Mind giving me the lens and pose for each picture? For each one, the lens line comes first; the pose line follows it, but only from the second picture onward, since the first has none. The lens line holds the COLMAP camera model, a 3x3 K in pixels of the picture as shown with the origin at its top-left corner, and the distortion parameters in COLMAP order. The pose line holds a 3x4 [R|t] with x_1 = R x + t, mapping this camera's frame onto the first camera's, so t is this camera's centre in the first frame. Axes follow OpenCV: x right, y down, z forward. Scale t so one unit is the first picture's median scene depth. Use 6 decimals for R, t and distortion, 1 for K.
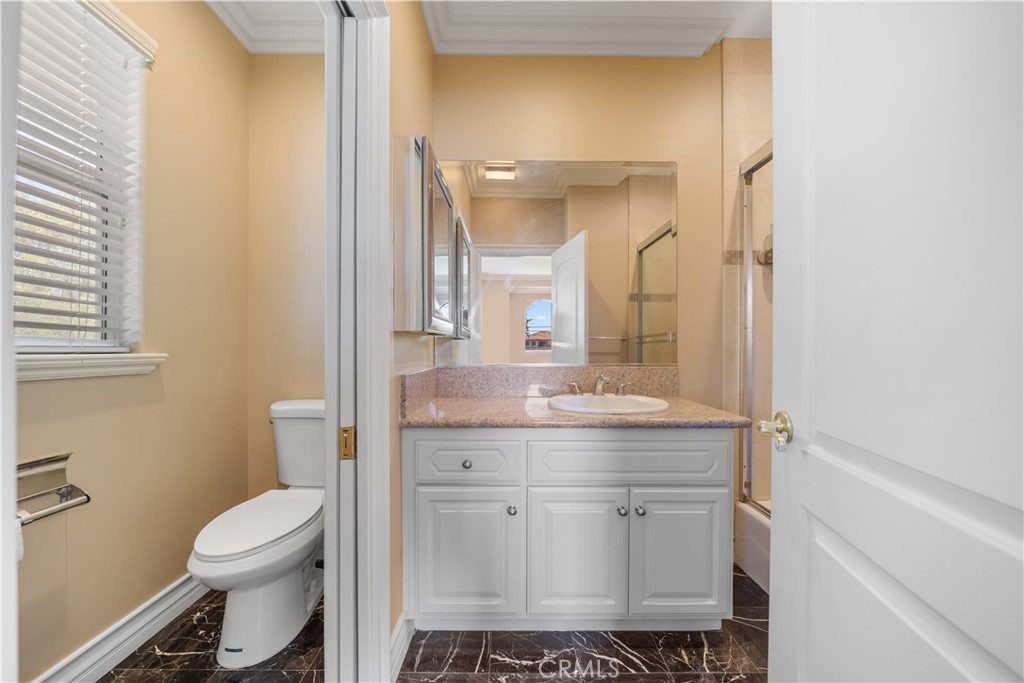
lens RADIAL K [[352.0, 0, 512.9], [0, 352.0, 349.1], [0, 0, 1]] dist [-0.007212, 0.000347]
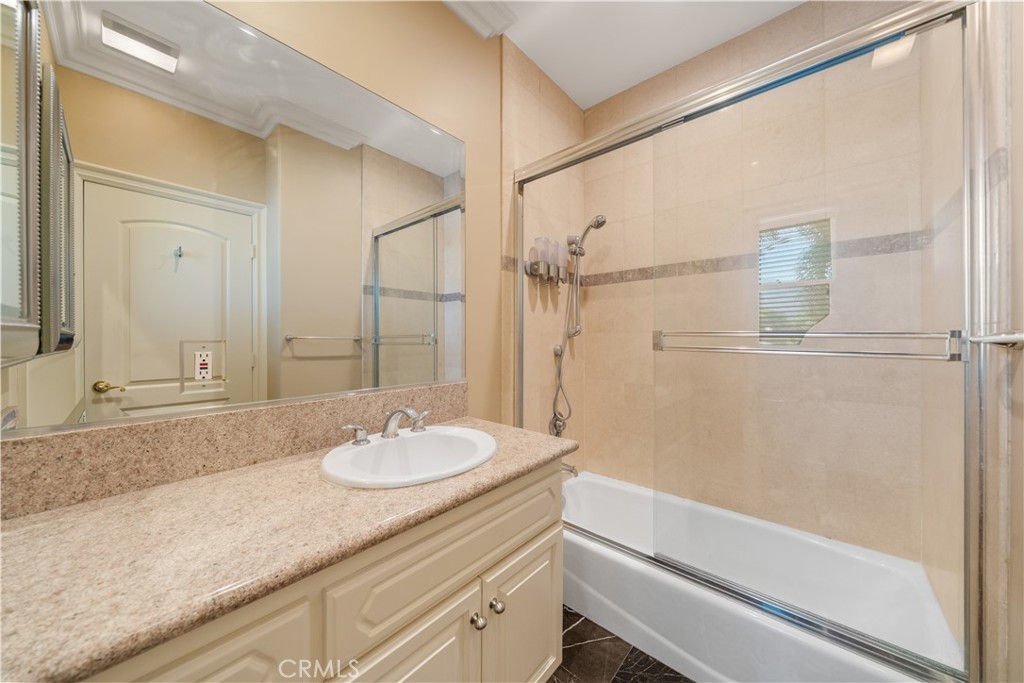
lens RADIAL K [[352.0, 0, 515.2], [0, 352.0, 338.6], [0, 0, 1]] dist [-0.007212, 0.000347]
pose [[0.669109, -0.003960, 0.743153, -0.091096], [0.006187, 0.999981, -0.000242, -0.051542], [-0.743138, 0.004760, 0.669121, 0.326473]]
